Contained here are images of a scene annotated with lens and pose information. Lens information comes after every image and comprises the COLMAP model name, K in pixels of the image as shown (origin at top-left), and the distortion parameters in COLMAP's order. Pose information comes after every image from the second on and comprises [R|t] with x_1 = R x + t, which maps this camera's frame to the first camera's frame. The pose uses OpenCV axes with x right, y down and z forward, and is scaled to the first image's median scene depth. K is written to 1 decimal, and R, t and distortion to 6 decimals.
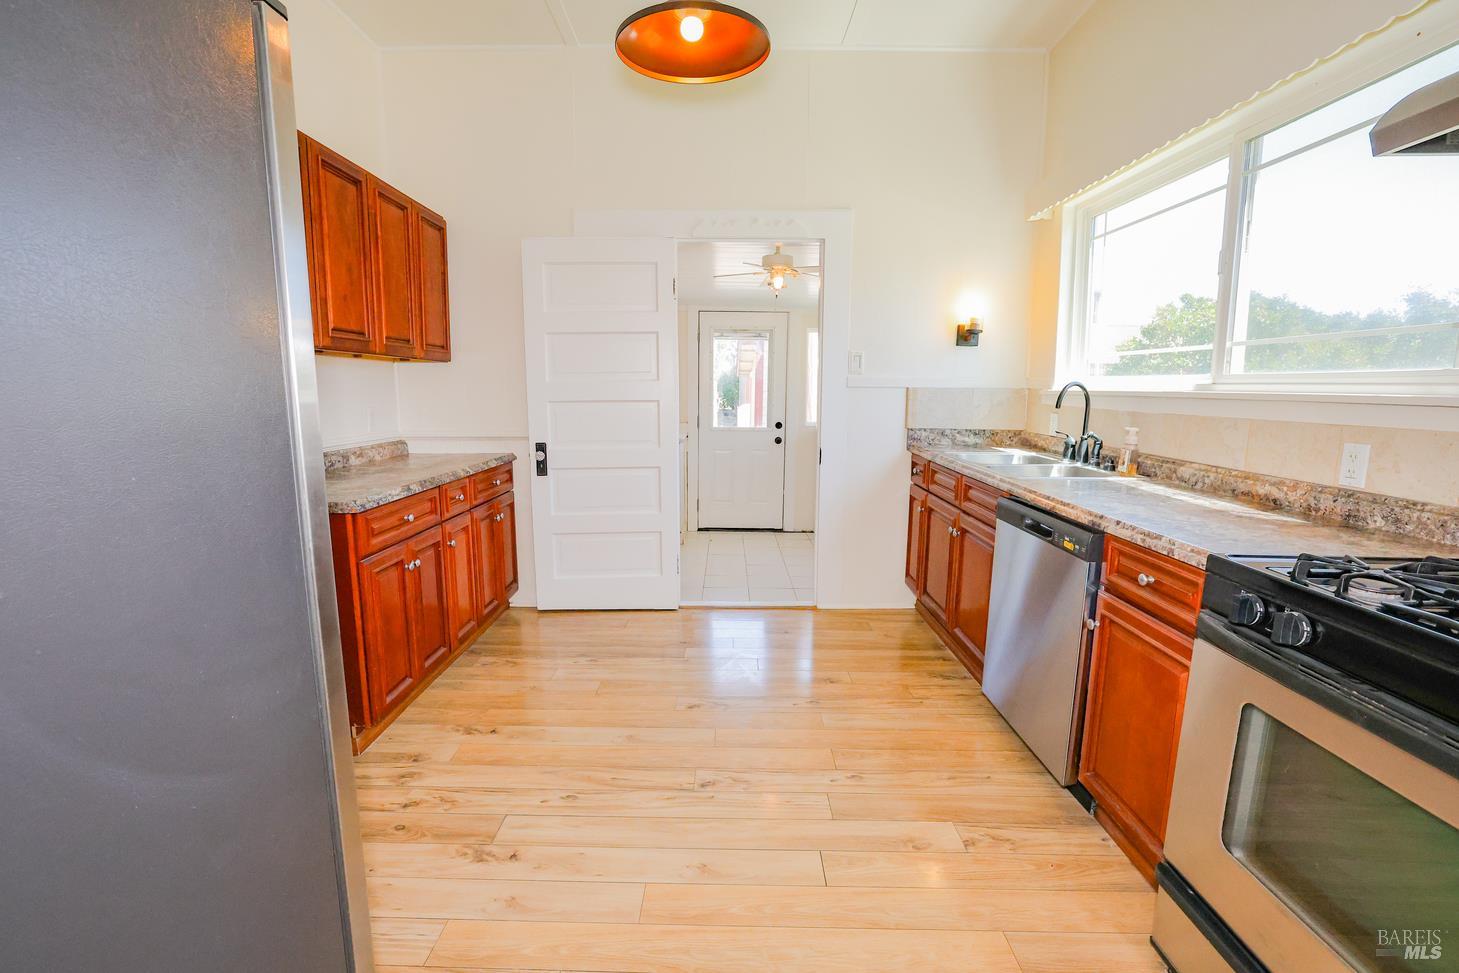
lens RADIAL K [[650.6, 0, 725.6], [0, 650.6, 484.5], [0, 0, 1]] dist [-0.050989, 0.020873]
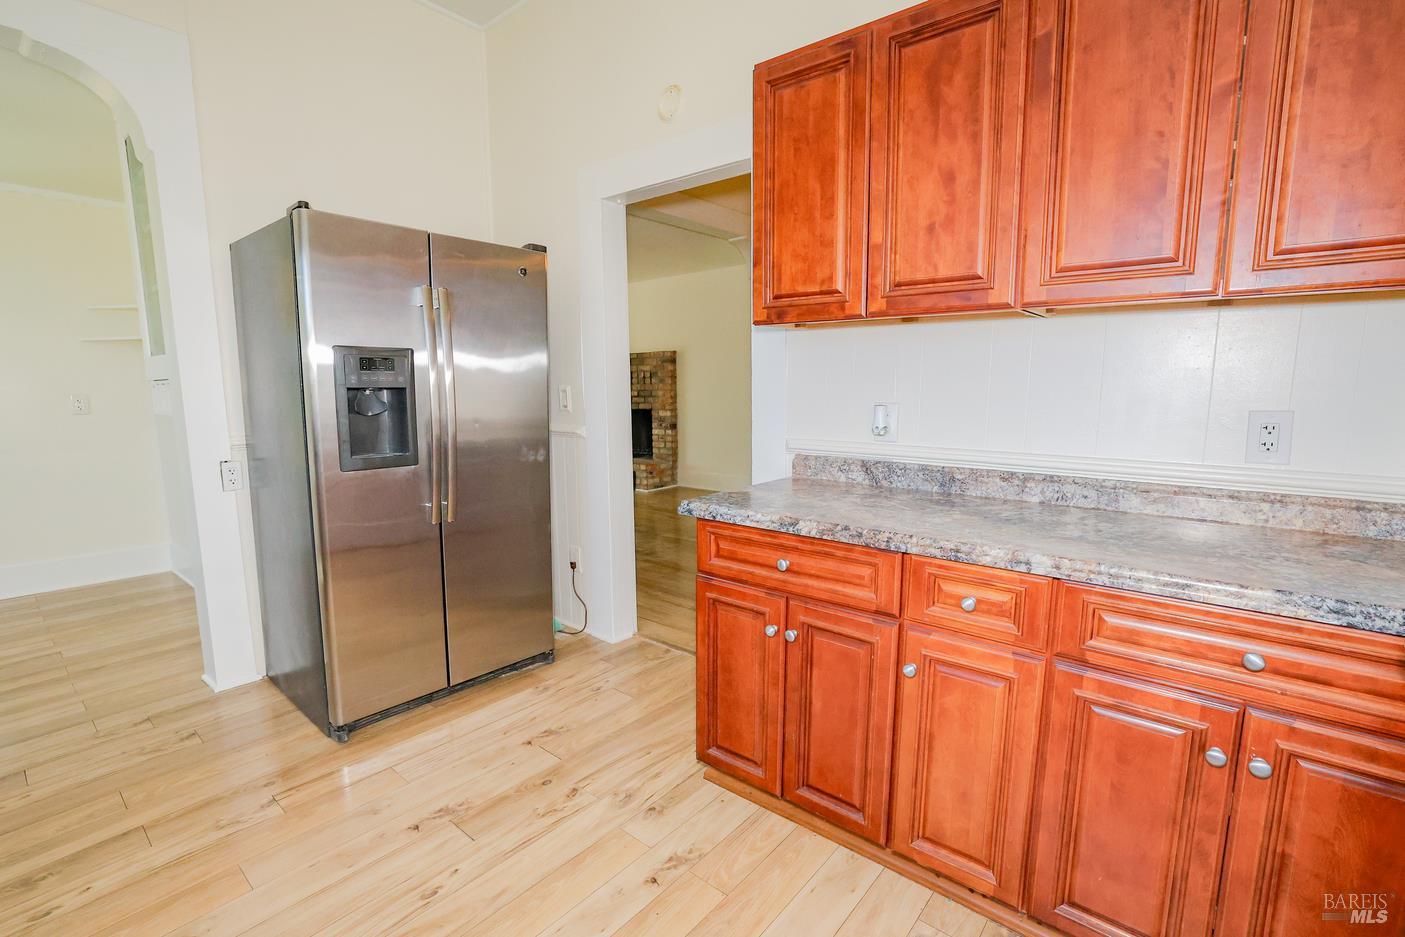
lens RADIAL K [[626.6, 0, 698.8], [0, 626.6, 466.6], [0, 0, 1]] dist [-0.050989, 0.020873]
pose [[-0.631784, 0.114160, -0.766692, 0.052860], [-0.108424, 0.966357, 0.233235, -0.193831], [0.767524, 0.230482, -0.598151, 1.330375]]
